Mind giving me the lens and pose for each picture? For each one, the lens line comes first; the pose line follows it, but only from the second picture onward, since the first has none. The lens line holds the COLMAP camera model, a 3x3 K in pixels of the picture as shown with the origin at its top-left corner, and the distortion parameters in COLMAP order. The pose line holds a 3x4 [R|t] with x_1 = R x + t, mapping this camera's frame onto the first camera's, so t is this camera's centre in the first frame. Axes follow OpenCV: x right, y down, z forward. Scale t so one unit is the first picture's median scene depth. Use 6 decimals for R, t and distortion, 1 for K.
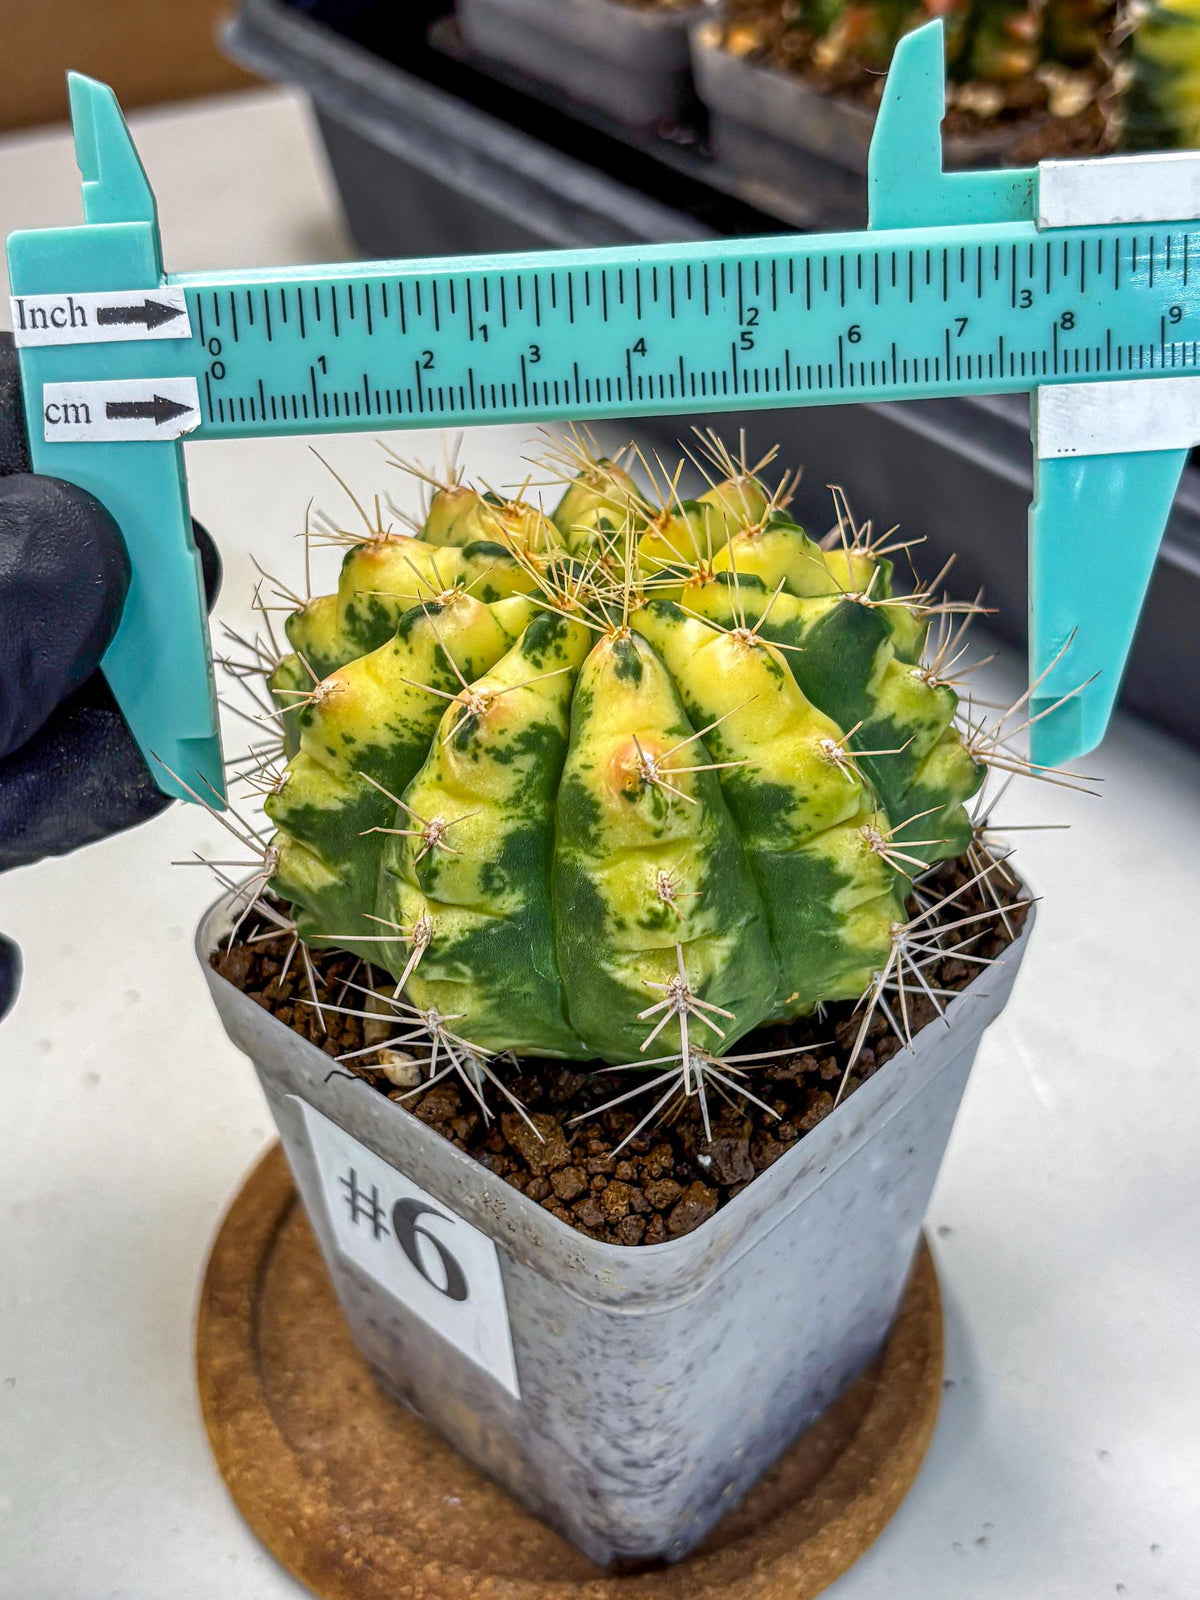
lens RADIAL K [[2246.8, 0, 575.3], [0, 2246.8, 802.5], [0, 0, 1]] dist [0.215692, -0.020814]
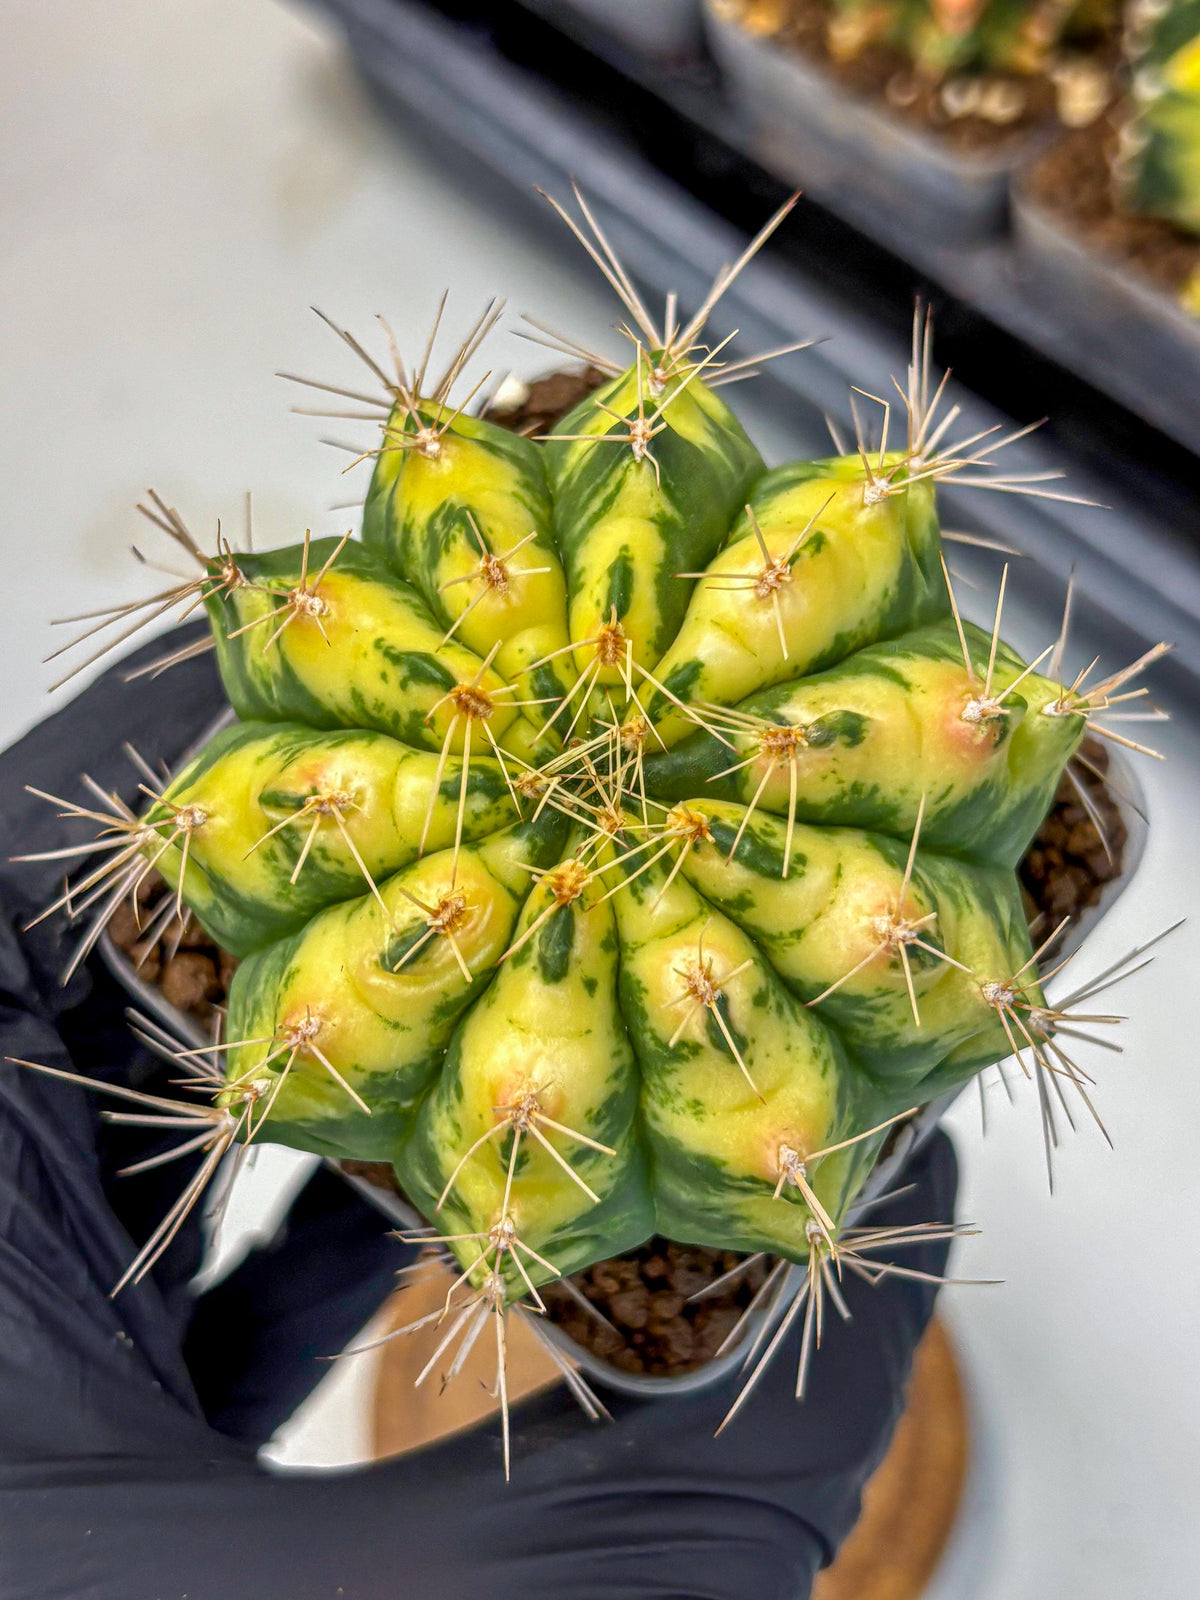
lens RADIAL K [[2246.8, 0, 575.3], [0, 2246.8, 802.5], [0, 0, 1]] dist [0.215692, -0.020814]
pose [[-0.054511, -0.981651, 0.182729, -0.127207], [0.668941, 0.099961, 0.736564, -0.644847], [-0.741314, 0.162385, 0.651218, 0.565044]]
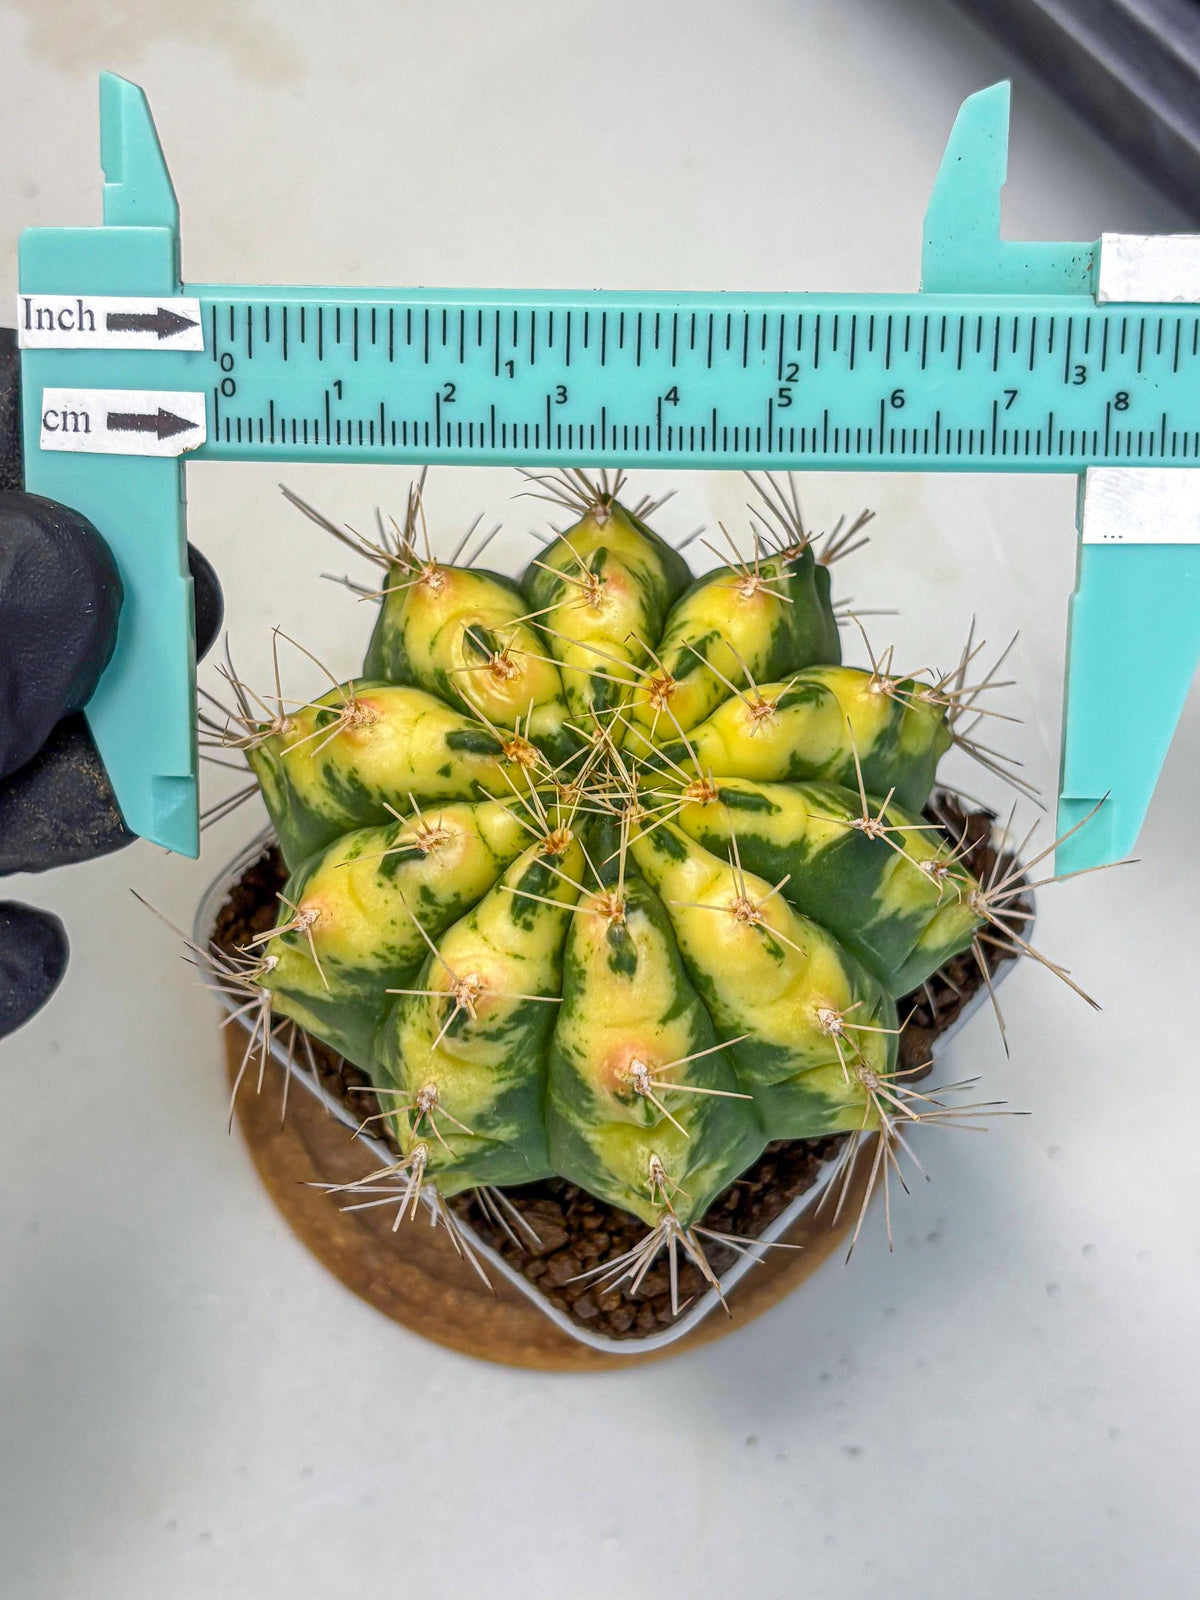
lens RADIAL K [[2310.0, 0, 600.2], [0, 2310.0, 779.6], [0, 0, 1]] dist [0.169663, -0.003446]
pose [[0.999997, 0.001164, 0.002301, 0.011284], [-0.002200, 0.850307, 0.526282, -0.624185], [-0.001344, -0.526285, 0.850307, 0.192713]]
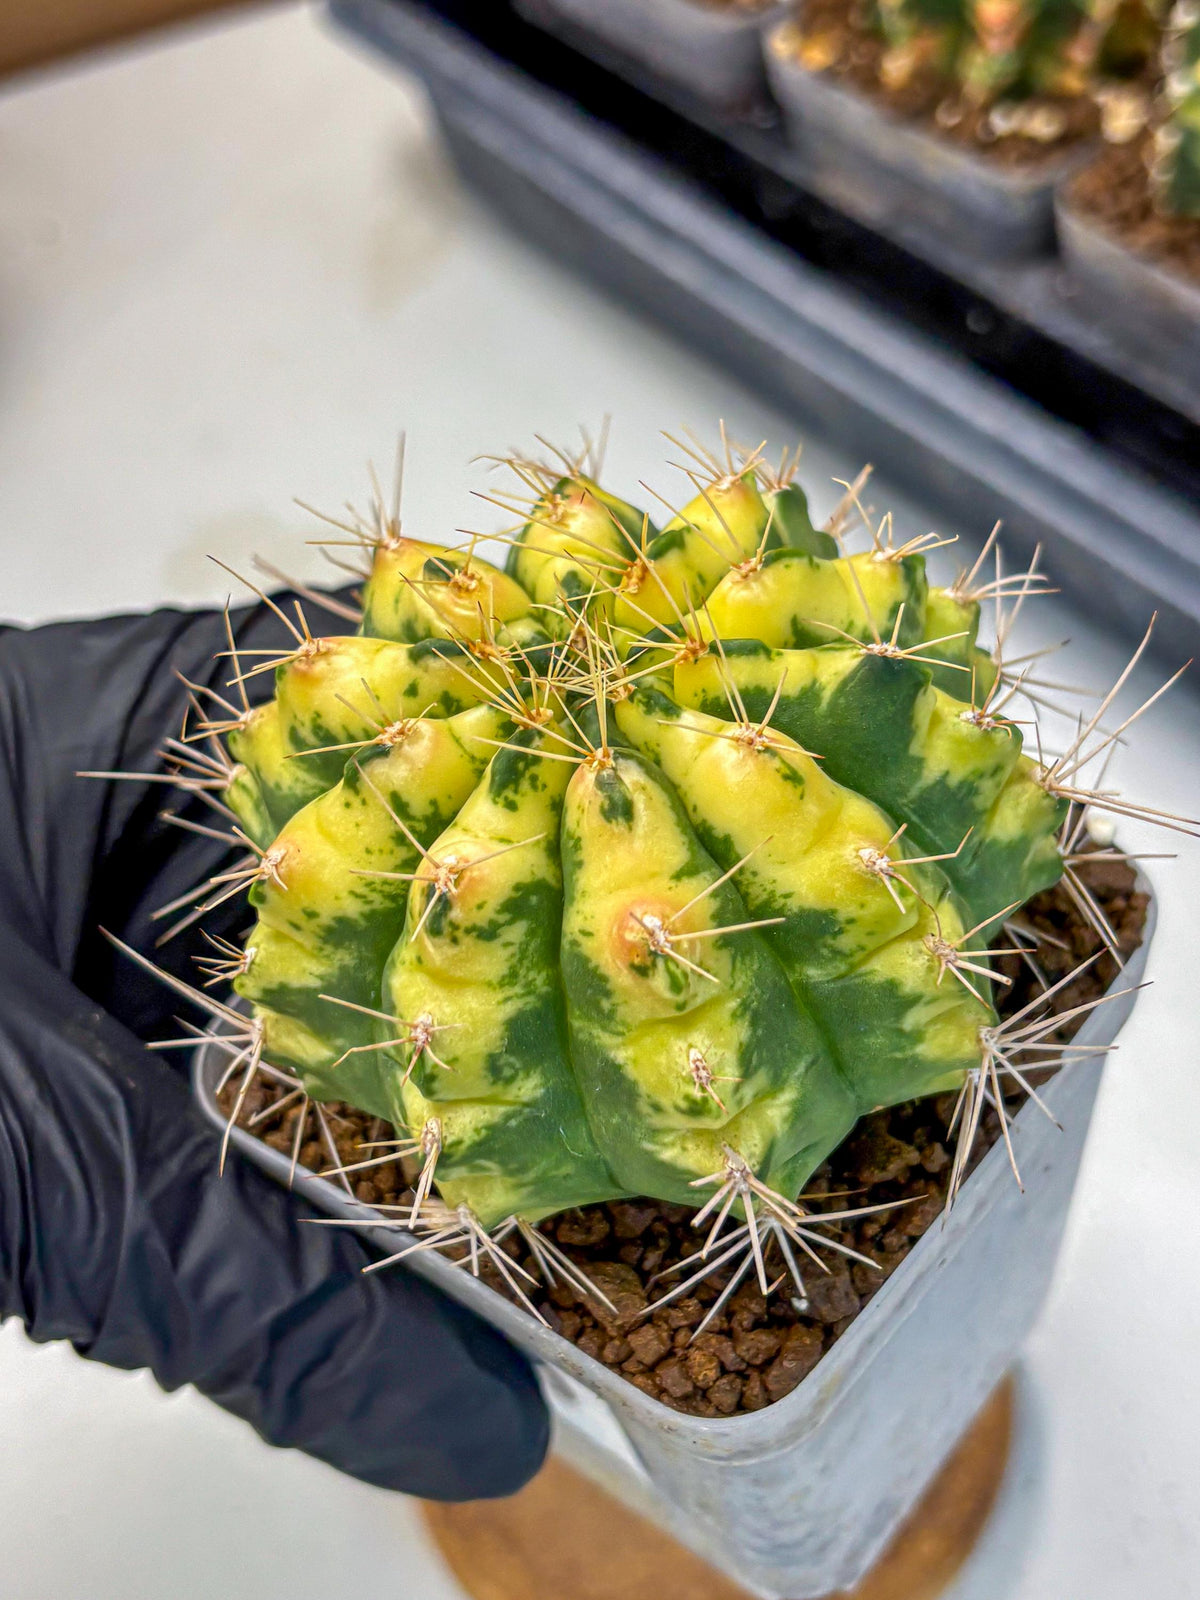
lens RADIAL K [[2261.7, 0, 588.3], [0, 2261.7, 796.5], [0, 0, 1]] dist [0.260282, -0.598996]
pose [[0.984995, -0.156066, -0.073670, 0.073035], [0.166515, 0.971612, 0.168055, -0.199197], [0.045351, -0.177800, 0.983021, 0.169856]]
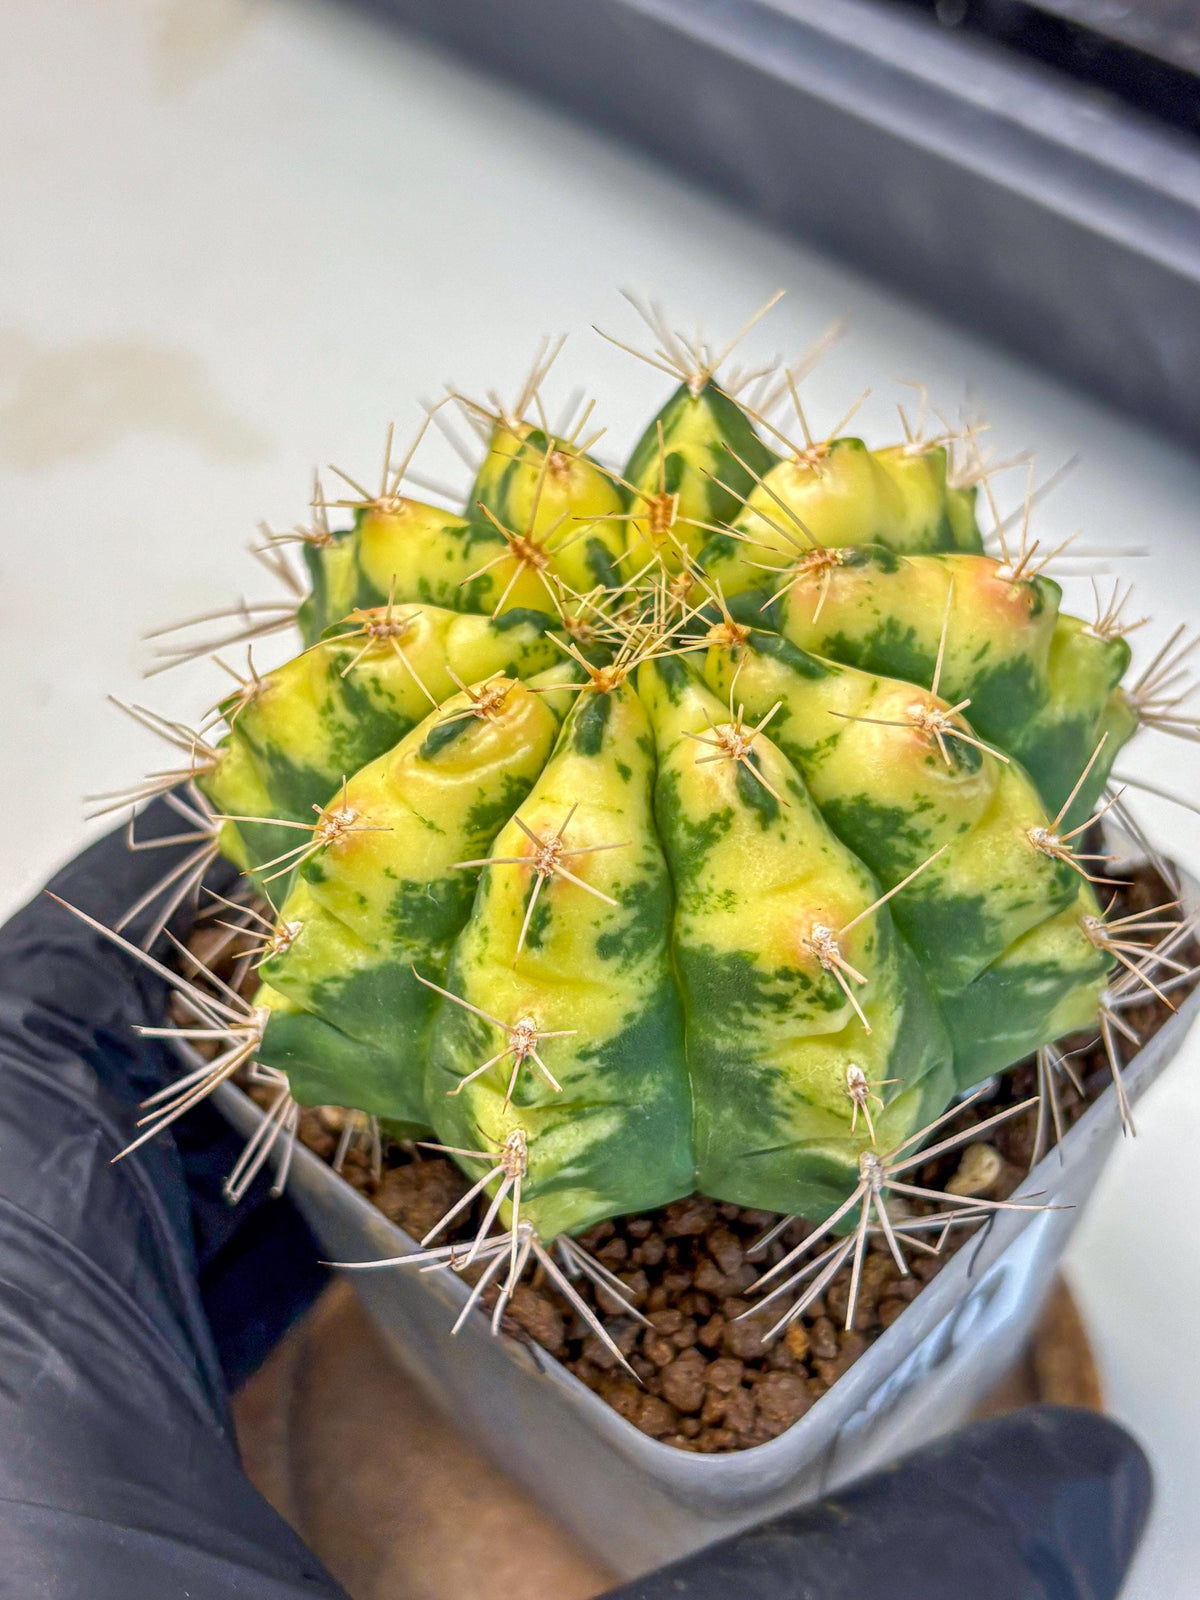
lens RADIAL K [[2269.0, 0, 552.4], [0, 2269.0, 836.3], [0, 0, 1]] dist [0.185121, -0.026248]
pose [[0.021512, -0.771574, 0.635776, -0.536652], [0.710005, 0.459500, 0.533622, -0.501230], [-0.703868, 0.439925, 0.557706, 0.658522]]
